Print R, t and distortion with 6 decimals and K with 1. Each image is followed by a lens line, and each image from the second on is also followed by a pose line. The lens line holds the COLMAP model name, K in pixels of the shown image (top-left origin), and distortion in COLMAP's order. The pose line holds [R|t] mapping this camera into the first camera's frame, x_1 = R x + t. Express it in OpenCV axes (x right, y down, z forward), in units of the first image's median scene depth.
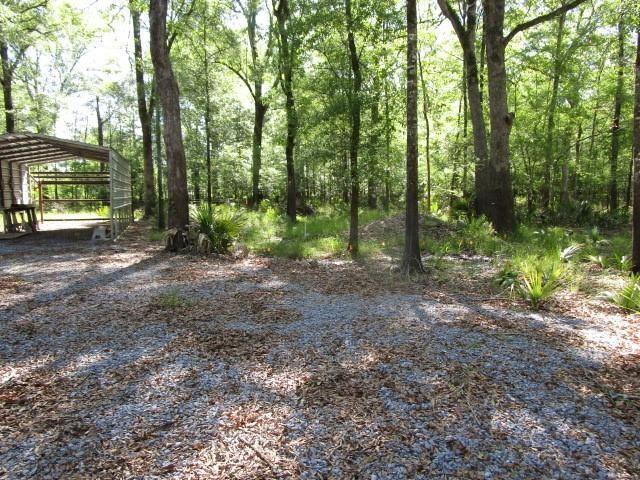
lens RADIAL K [[469.6, 0, 316.8], [0, 469.6, 239.7], [0, 0, 1]] dist [-0.001599, 0.007205]
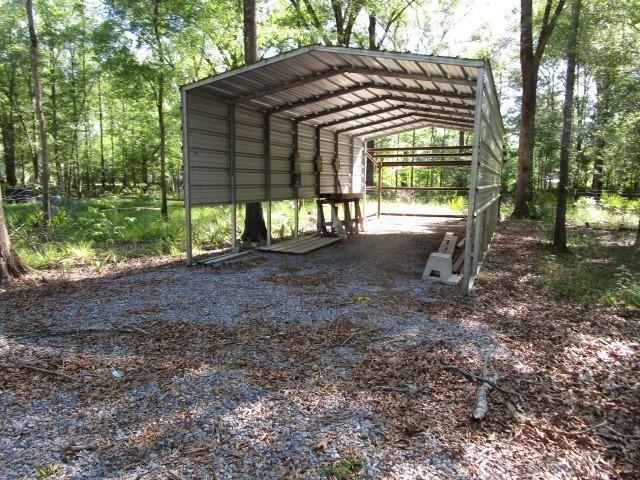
lens RADIAL K [[469.6, 0, 316.8], [0, 469.6, 239.7], [0, 0, 1]] dist [-0.001599, 0.007205]
pose [[0.751649, 0.089133, -0.653513, -0.205476], [-0.072688, 0.995986, 0.052240, -0.041297], [0.655546, 0.008236, 0.755110, 0.461479]]
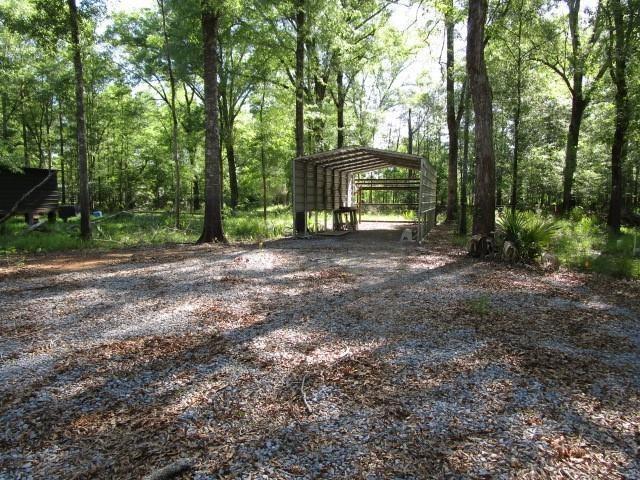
lens RADIAL K [[469.6, 0, 316.8], [0, 469.6, 239.7], [0, 0, 1]] dist [-0.001599, 0.007205]
pose [[0.817283, 0.059479, -0.573159, -0.009680], [-0.065638, 0.997794, 0.009951, -0.000201], [0.572486, 0.029488, 0.819384, -0.004873]]
